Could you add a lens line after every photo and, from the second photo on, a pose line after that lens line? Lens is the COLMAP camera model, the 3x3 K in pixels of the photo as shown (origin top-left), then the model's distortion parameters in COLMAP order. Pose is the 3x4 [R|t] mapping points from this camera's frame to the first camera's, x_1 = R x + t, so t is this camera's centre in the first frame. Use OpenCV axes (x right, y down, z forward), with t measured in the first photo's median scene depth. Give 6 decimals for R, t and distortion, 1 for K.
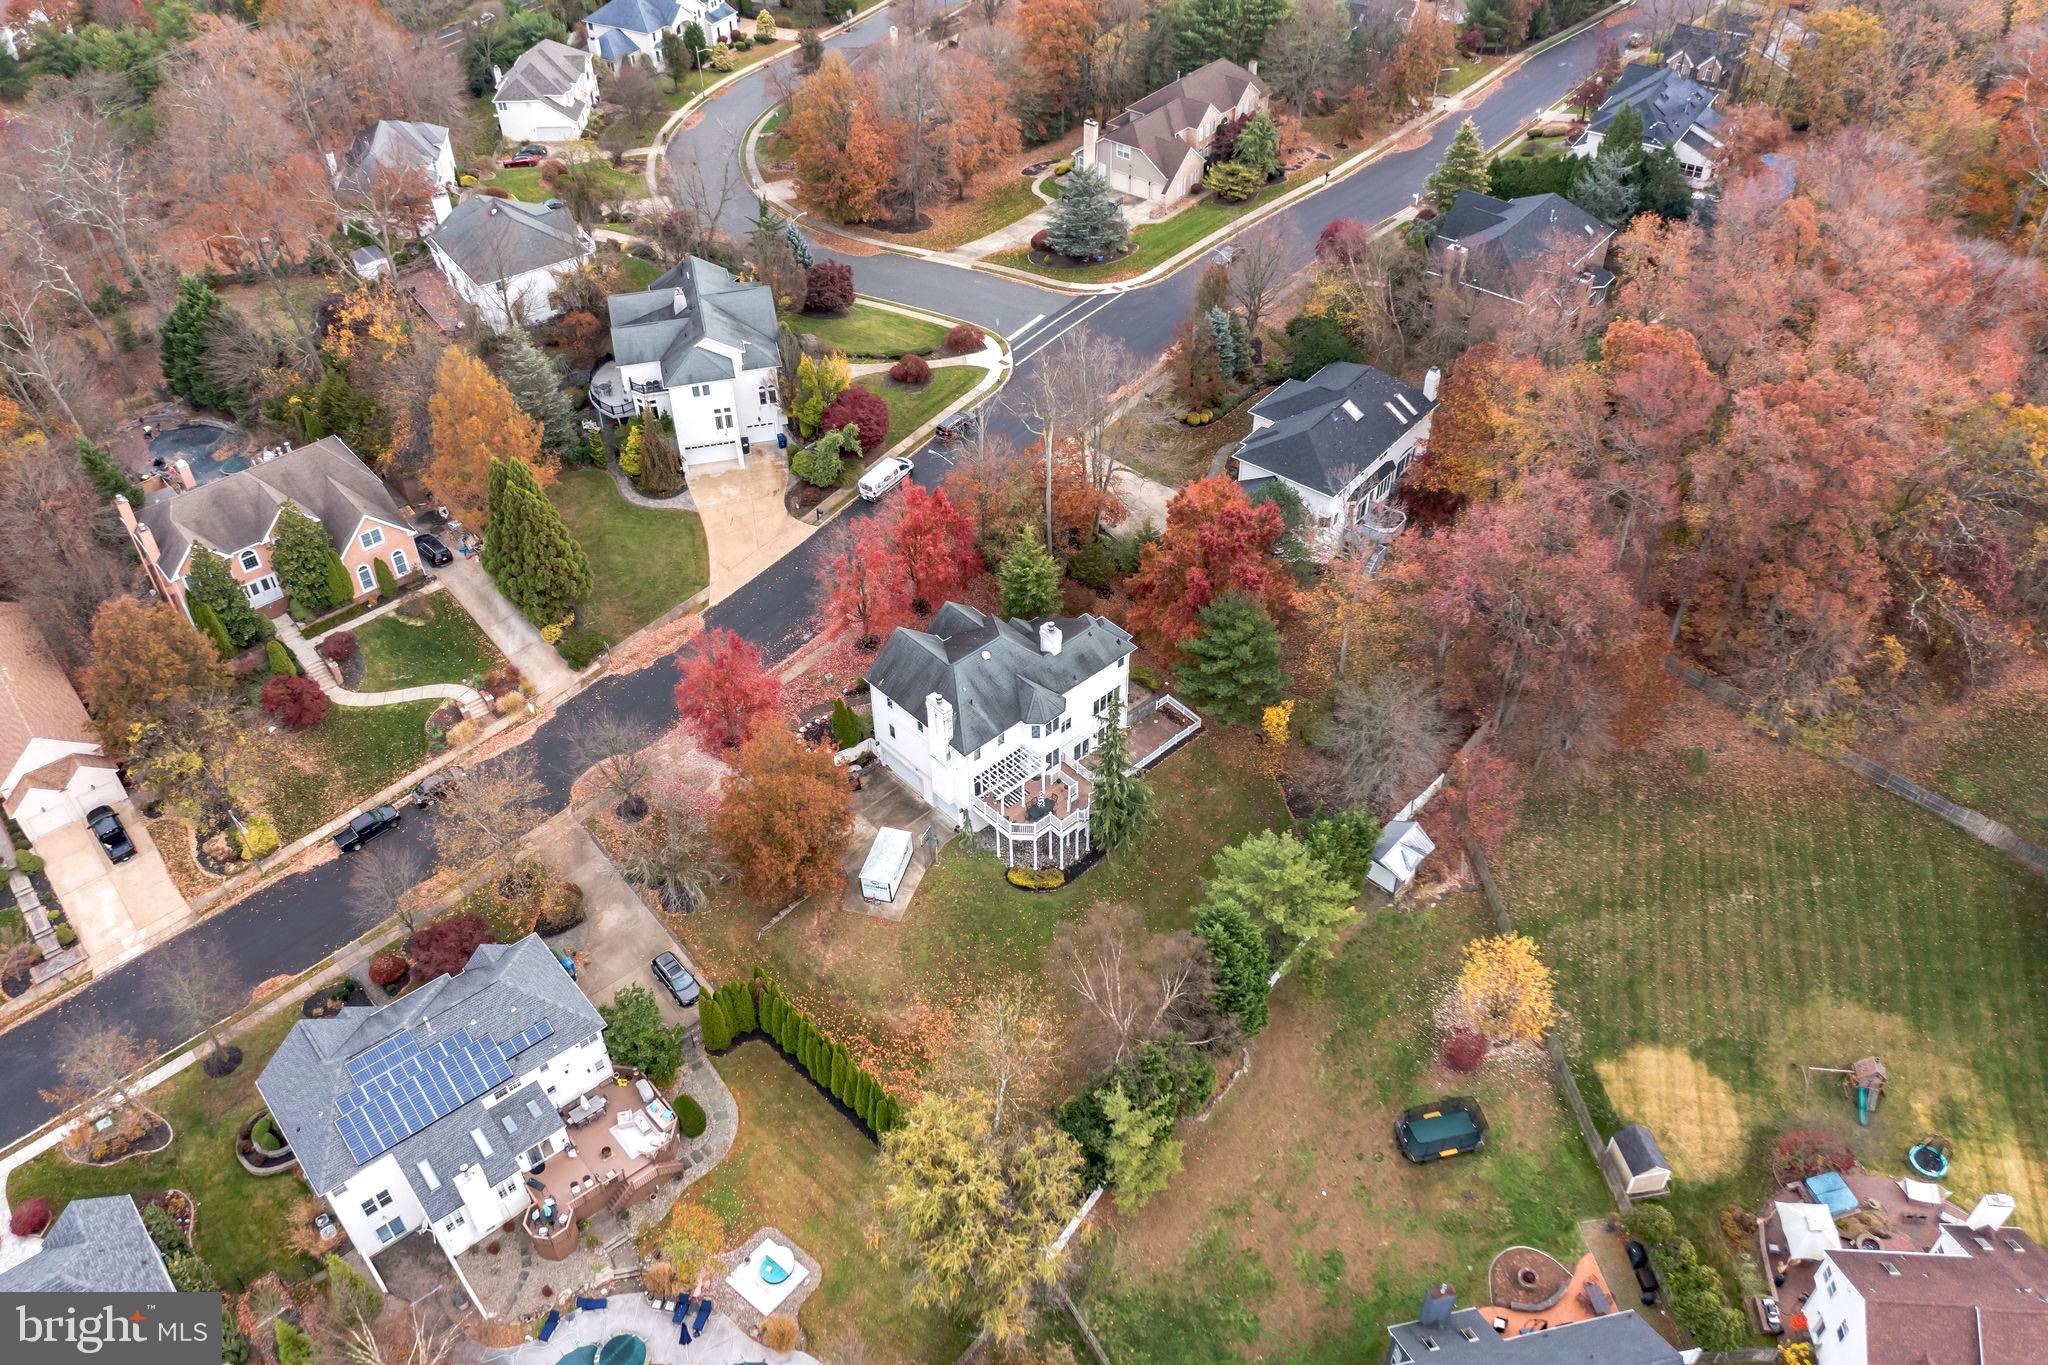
lens RADIAL K [[1615.1, 0, 1027.1], [0, 1615.1, 682.1], [0, 0, 1]] dist [-0.028463, 0.009330]
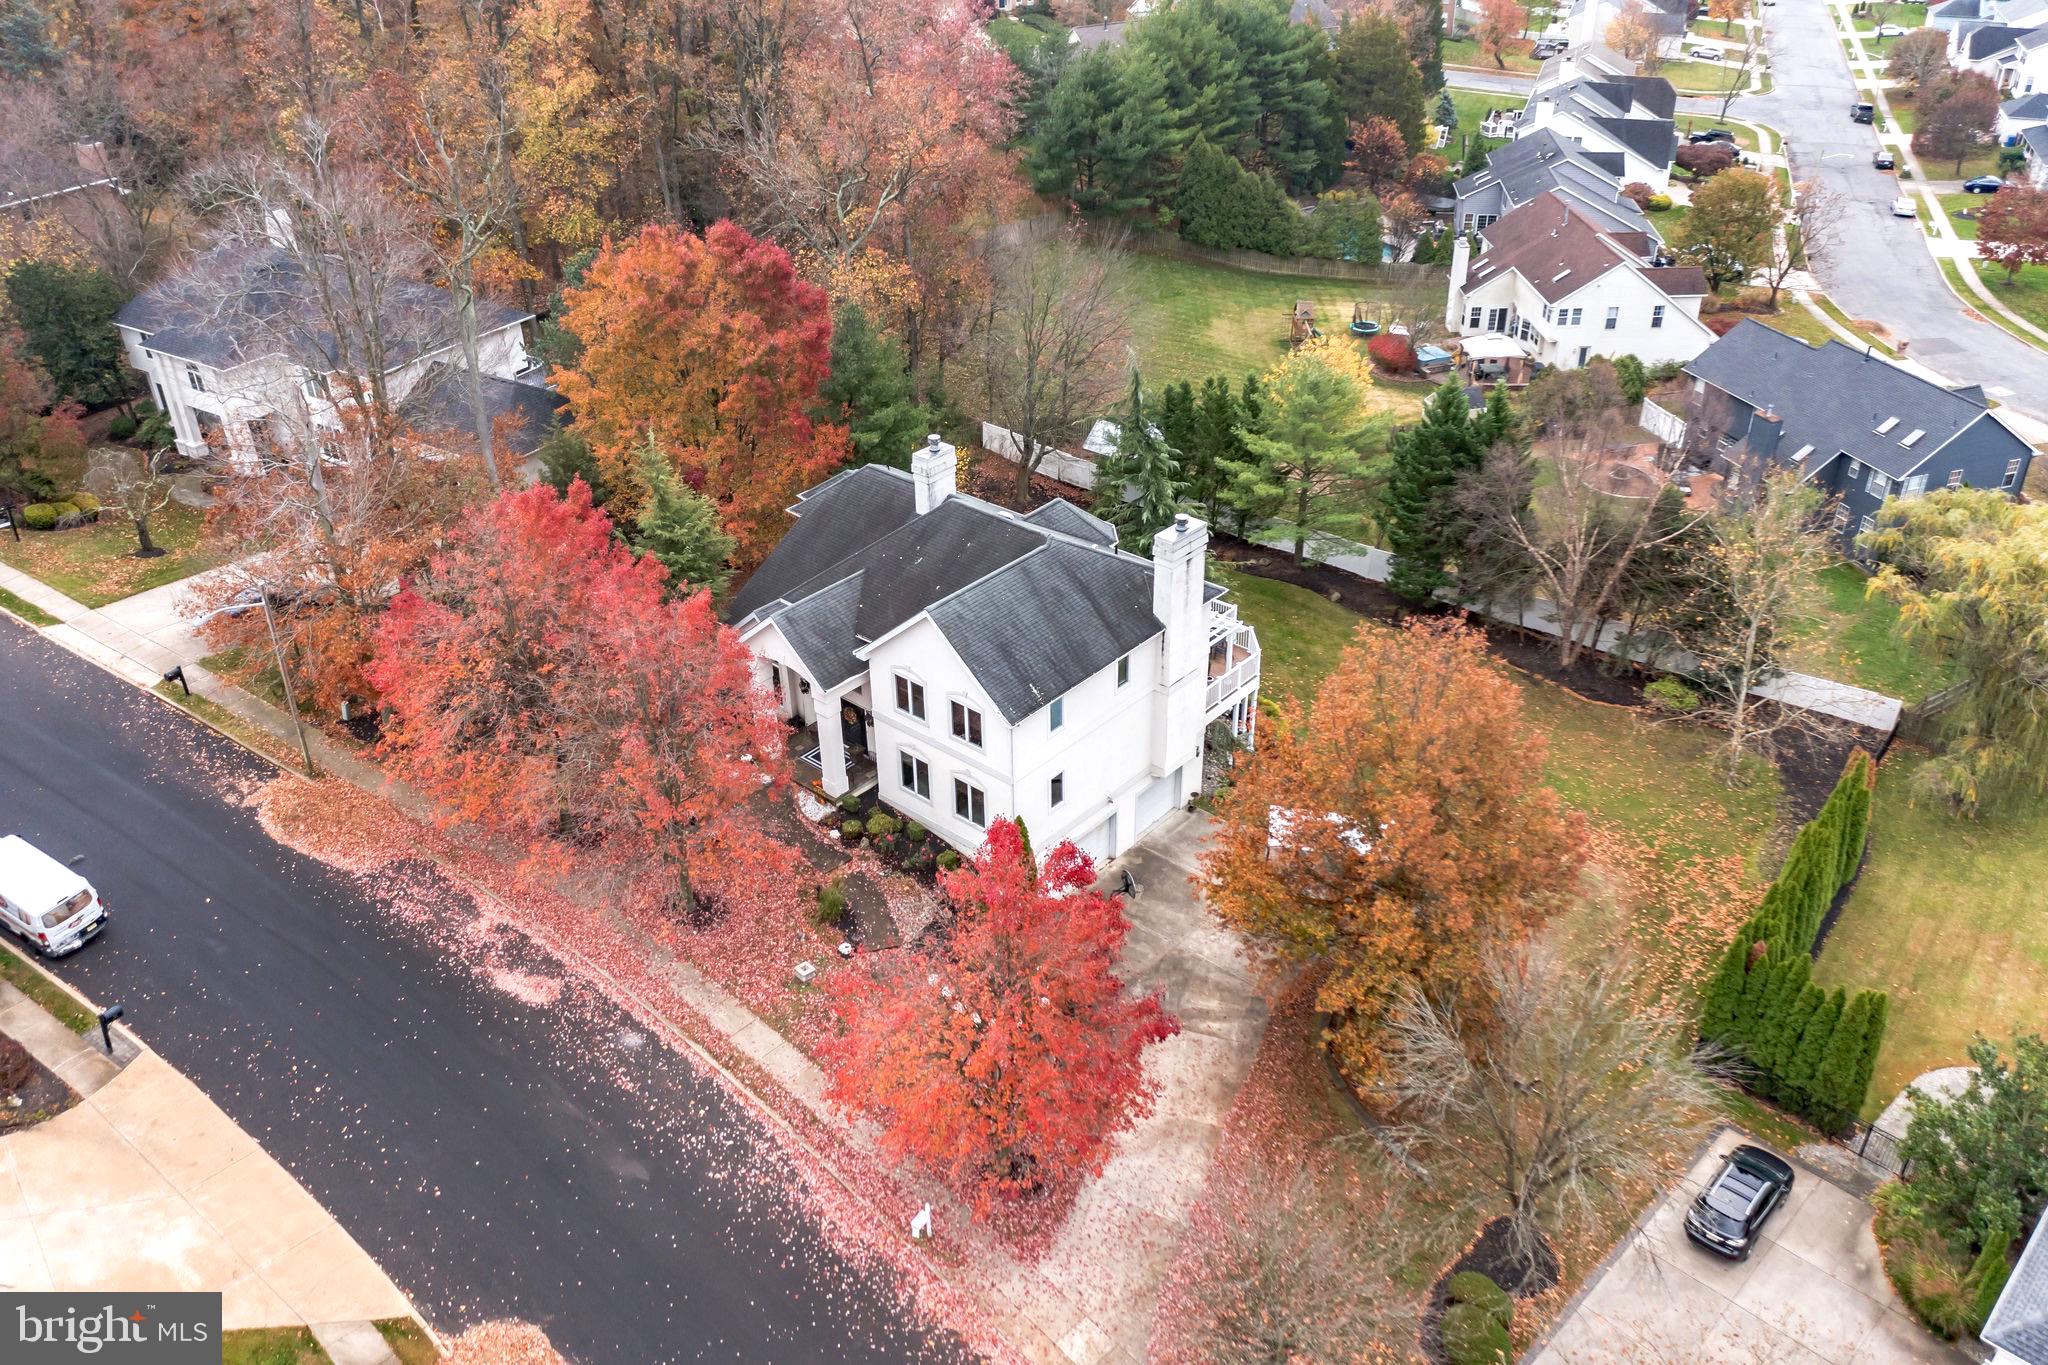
lens RADIAL K [[1615.1, 0, 1027.2], [0, 1615.1, 680.6], [0, 0, 1]] dist [-0.028463, 0.009330]
pose [[-0.107692, -0.505950, 0.855814, -0.446680], [0.676304, 0.593674, 0.436078, -0.186345], [-0.728708, 0.625752, 0.278242, 0.858758]]
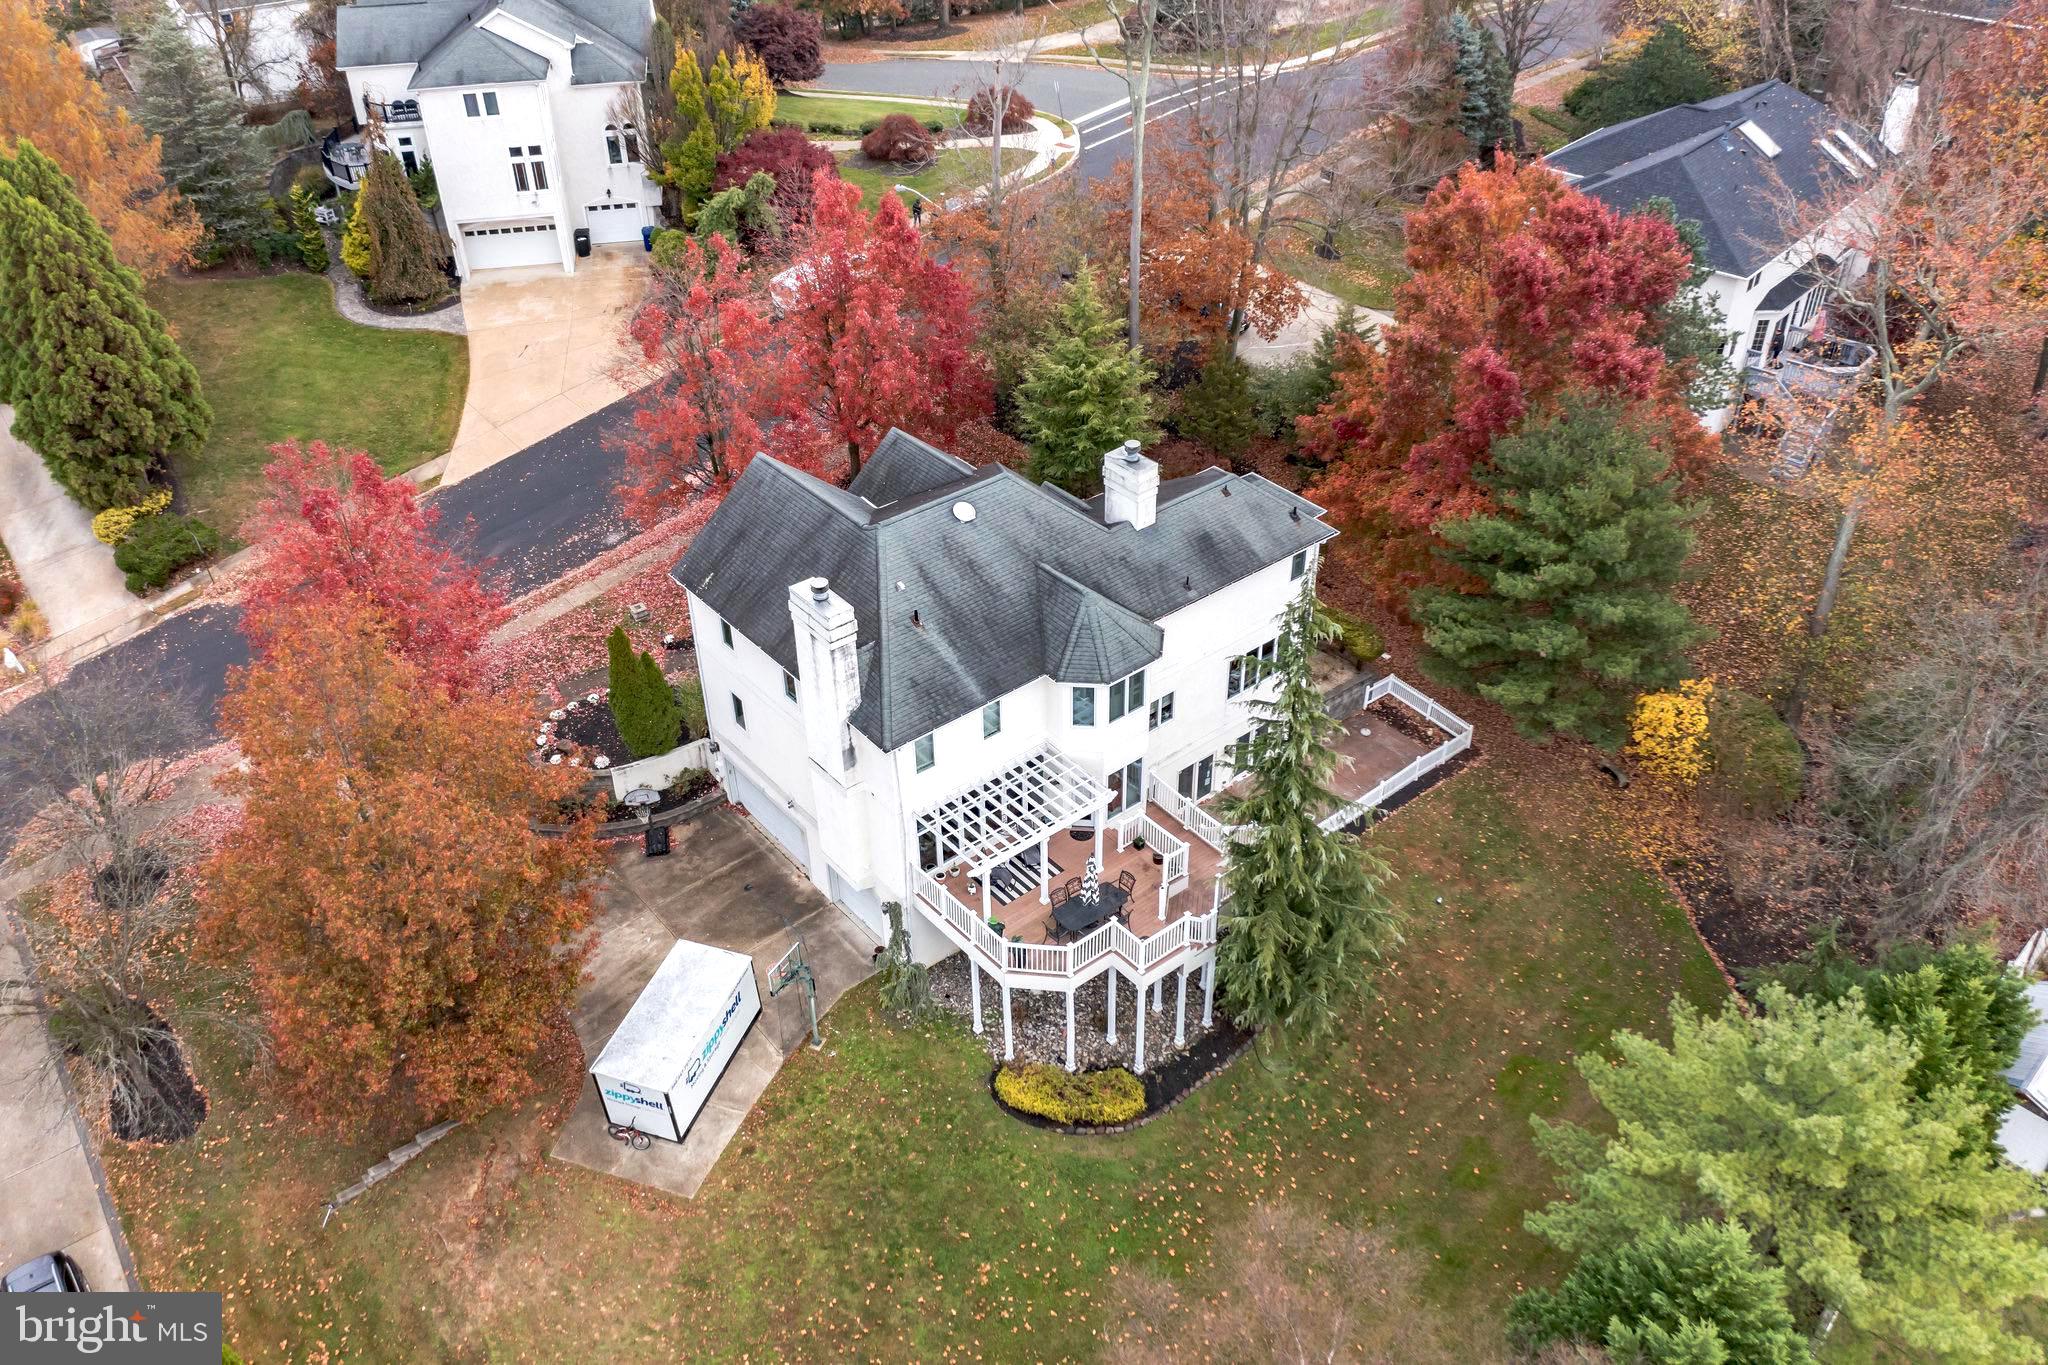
lens RADIAL K [[1615.1, 0, 1028.4], [0, 1615.1, 681.7], [0, 0, 1]] dist [-0.028463, 0.009330]
pose [[0.998062, 0.033727, -0.052289, 0.011691], [-0.038793, 0.994319, -0.099116, 0.060648], [0.048649, 0.100952, 0.993701, 0.589697]]
